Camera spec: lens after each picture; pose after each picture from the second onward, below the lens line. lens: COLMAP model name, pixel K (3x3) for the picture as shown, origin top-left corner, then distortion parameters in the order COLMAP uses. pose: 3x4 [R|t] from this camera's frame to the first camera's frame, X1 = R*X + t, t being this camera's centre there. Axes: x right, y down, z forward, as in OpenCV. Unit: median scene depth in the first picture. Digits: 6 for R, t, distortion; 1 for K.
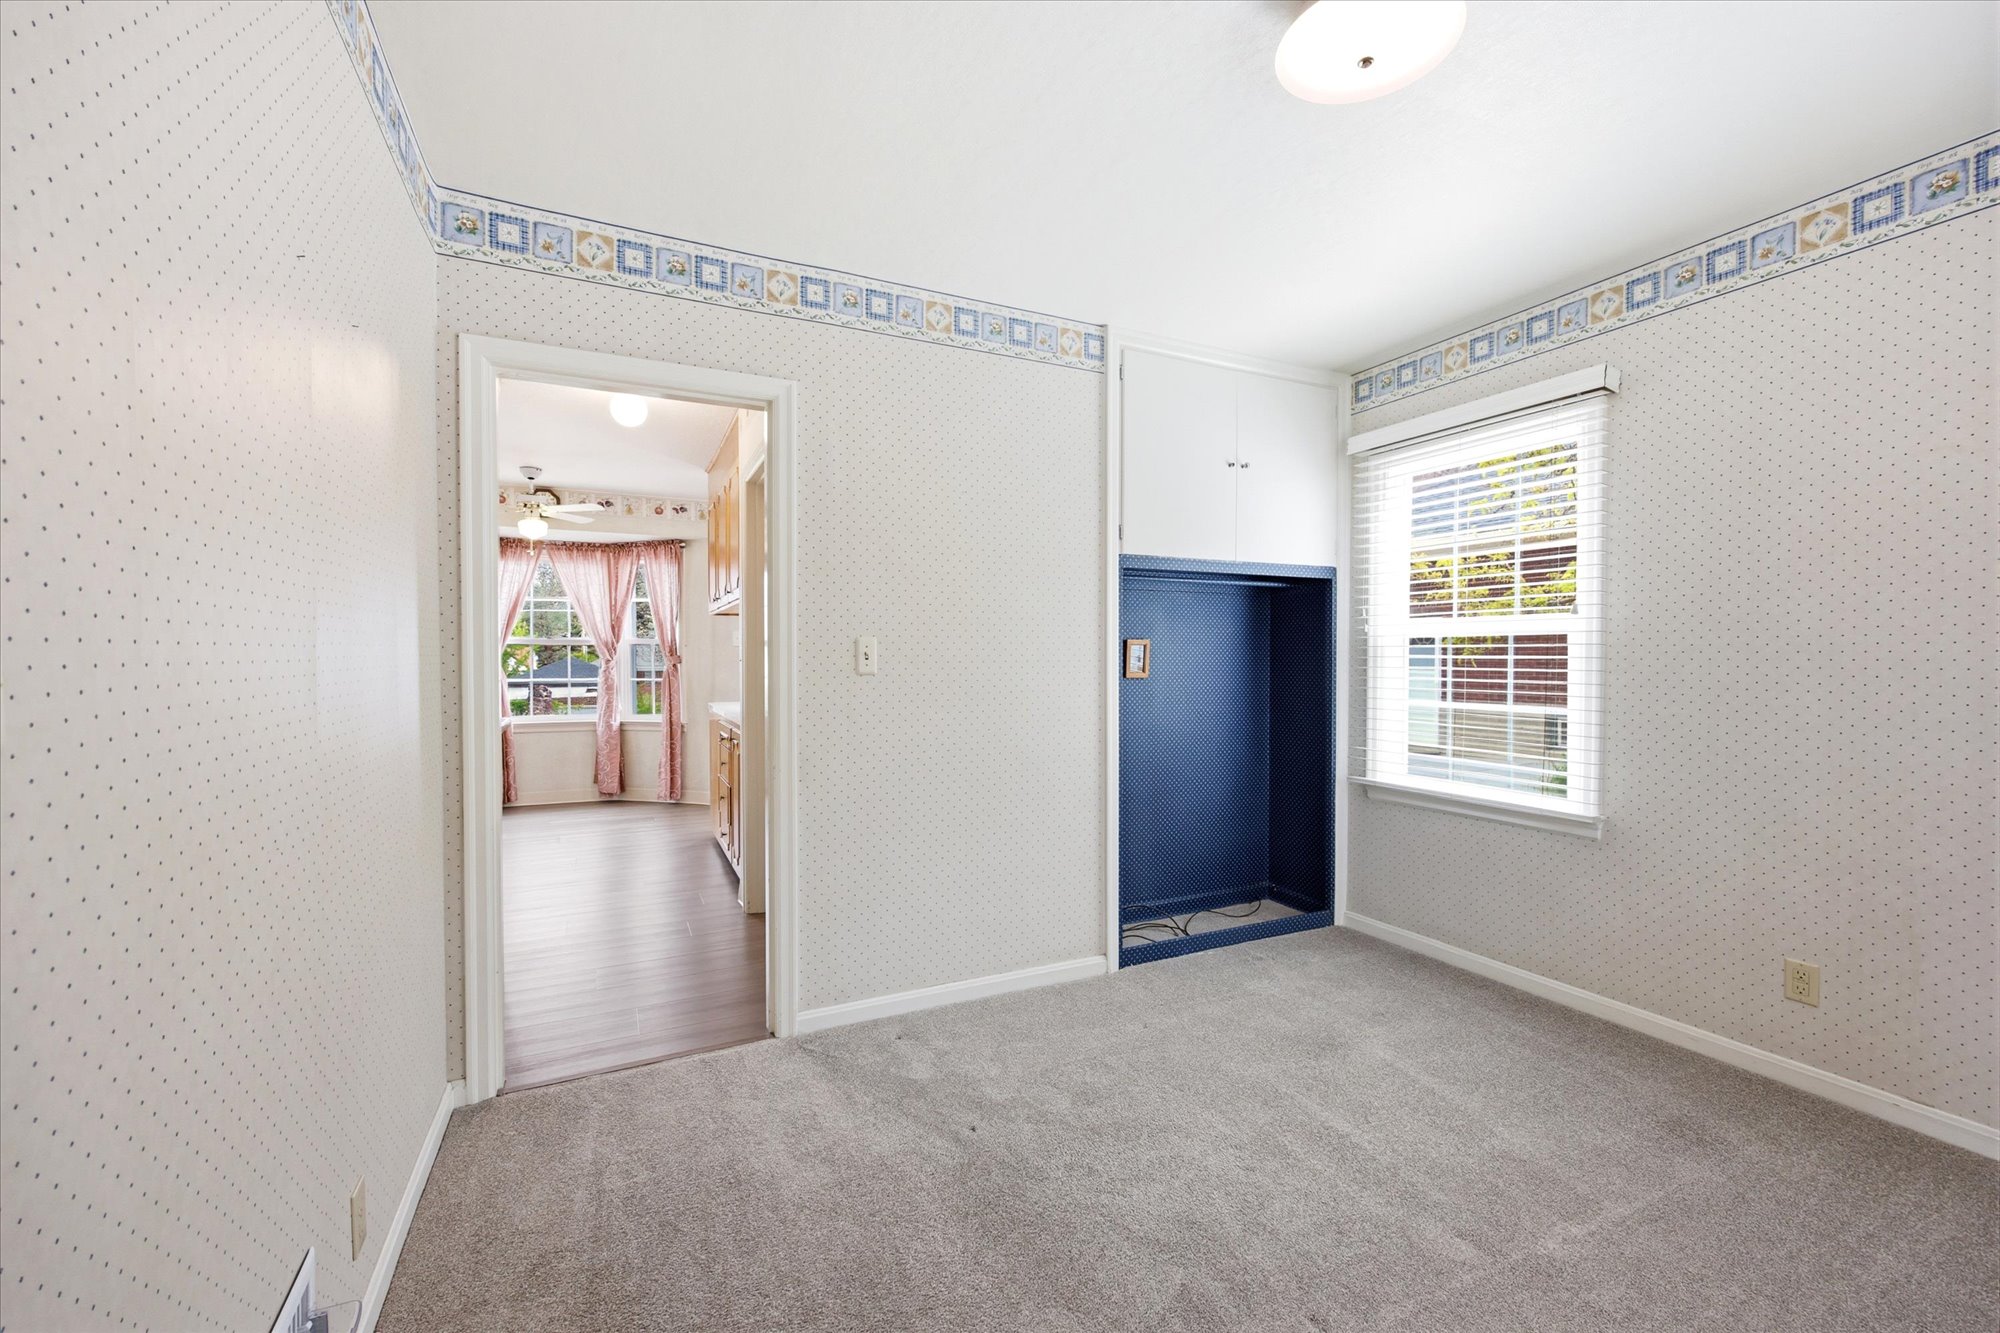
lens RADIAL K [[802.3, 0, 997.0], [0, 802.3, 663.4], [0, 0, 1]] dist [-0.003216, 0.000269]
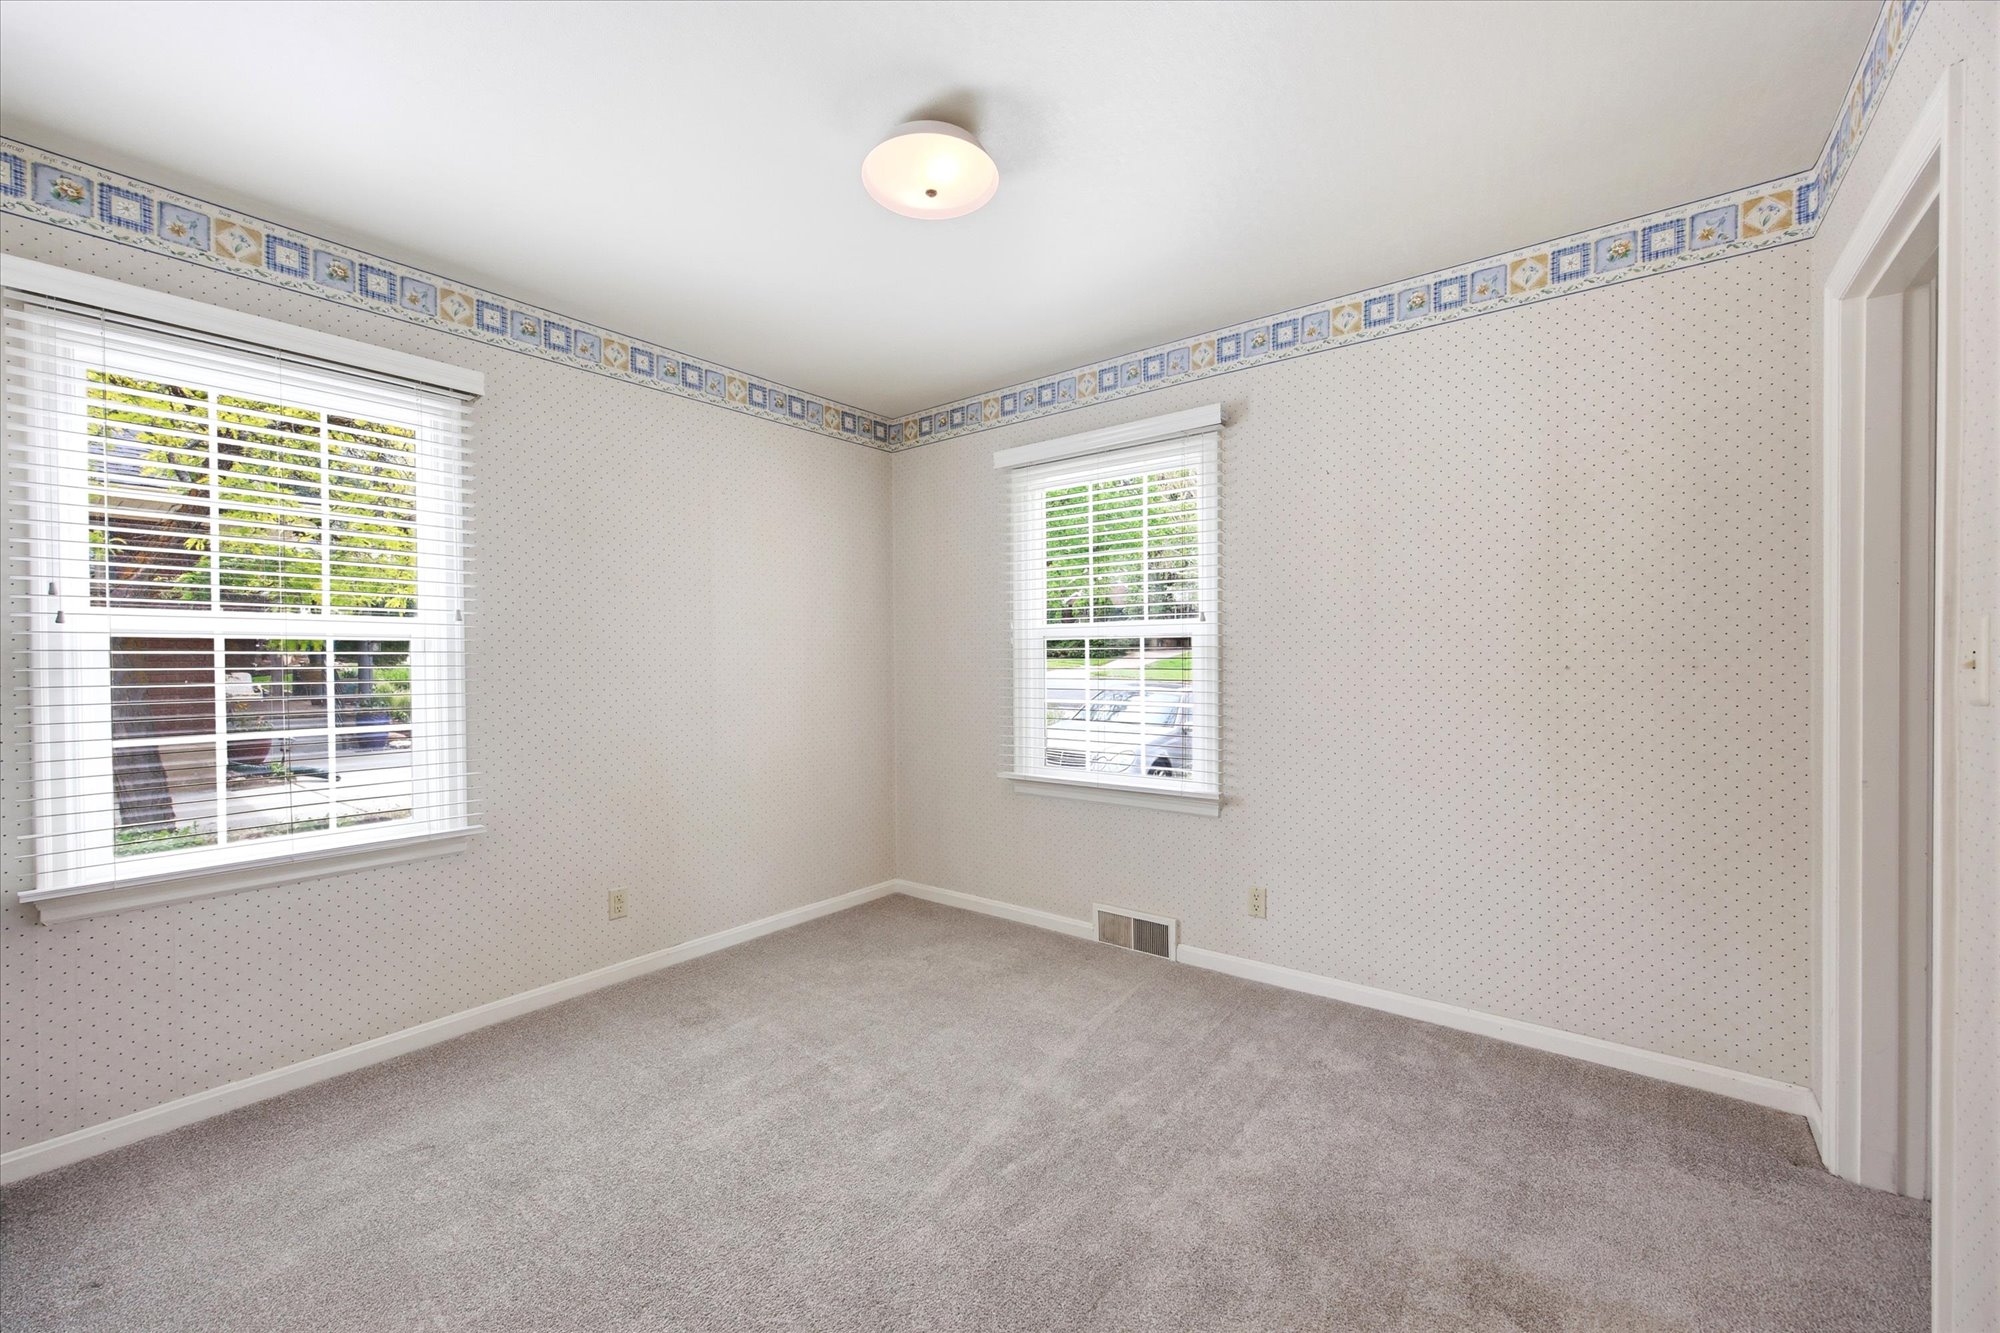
lens RADIAL K [[802.3, 0, 1000.1], [0, 802.3, 676.5], [0, 0, 1]] dist [-0.003216, 0.000269]
pose [[0.892016, -0.019327, 0.451591, -0.162366], [0.014375, 0.999793, 0.014392, -0.004825], [-0.451775, -0.006346, 0.892109, 0.350973]]
